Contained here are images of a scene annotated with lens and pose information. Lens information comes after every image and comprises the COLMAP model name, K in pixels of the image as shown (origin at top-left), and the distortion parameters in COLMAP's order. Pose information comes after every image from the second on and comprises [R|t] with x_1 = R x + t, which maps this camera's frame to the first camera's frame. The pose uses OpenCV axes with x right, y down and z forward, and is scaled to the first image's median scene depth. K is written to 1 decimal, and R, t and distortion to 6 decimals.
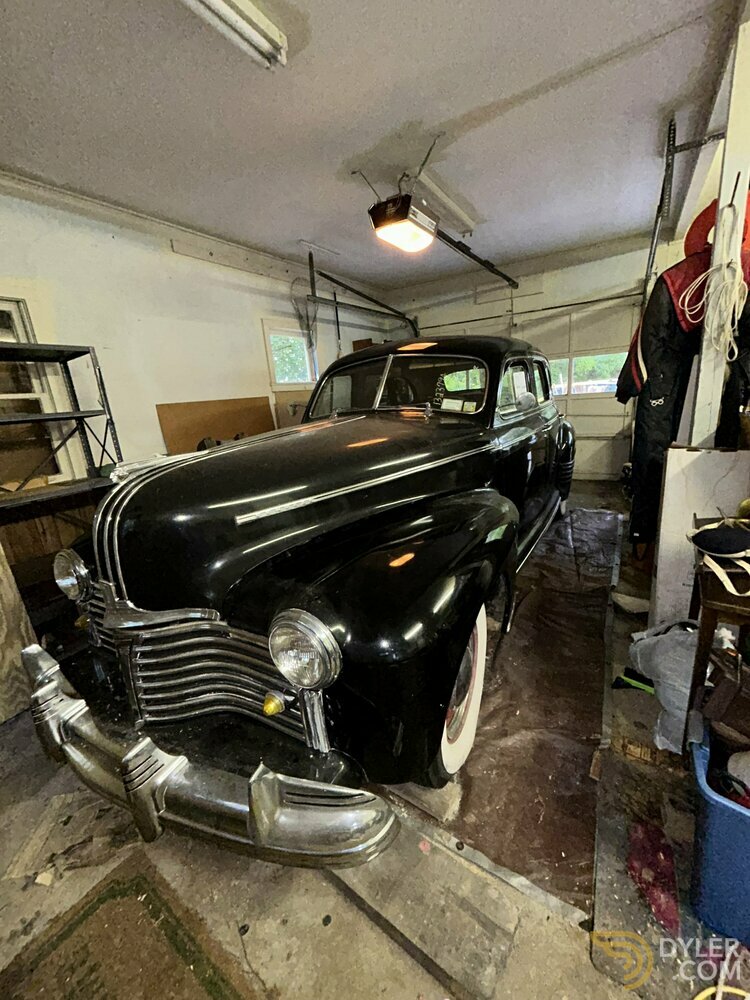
lens RADIAL K [[403.3, 0, 375.0], [0, 403.3, 500.0], [0, 0, 1]] dist [-0.001310, 0.000233]
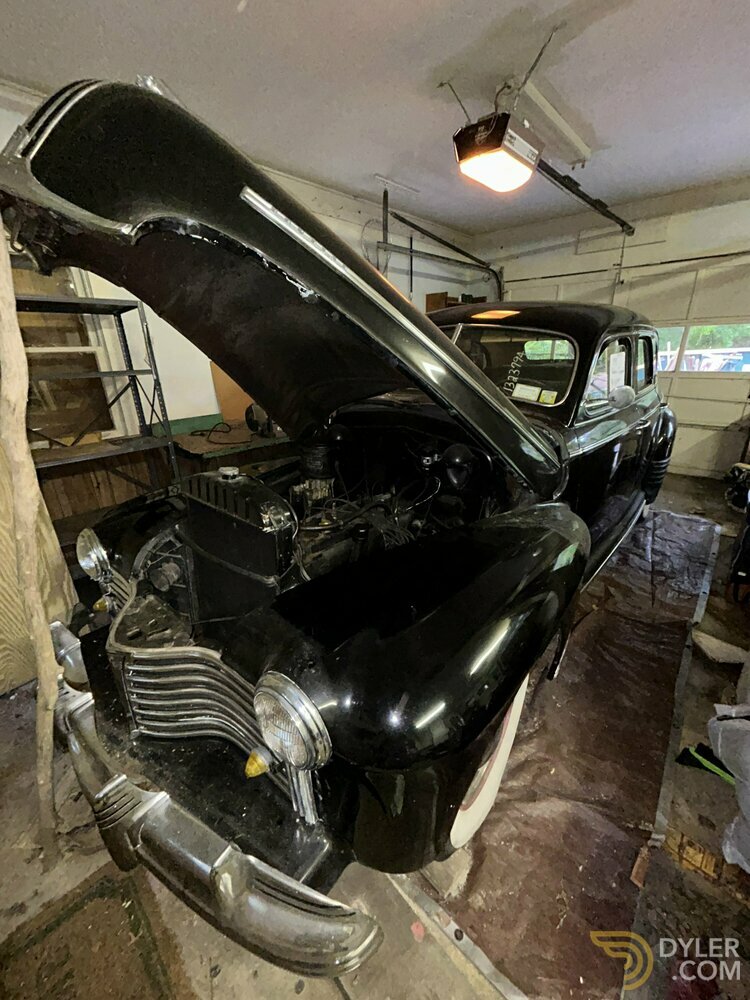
lens RADIAL K [[400.5, 0, 375.0], [0, 400.5, 500.0], [0, 0, 1]] dist [0.001022, -0.000661]
pose [[0.983411, 0.110499, -0.143849, 0.024550], [-0.093065, 0.988064, 0.122756, -0.077647], [0.155696, -0.107332, 0.981956, 0.102409]]
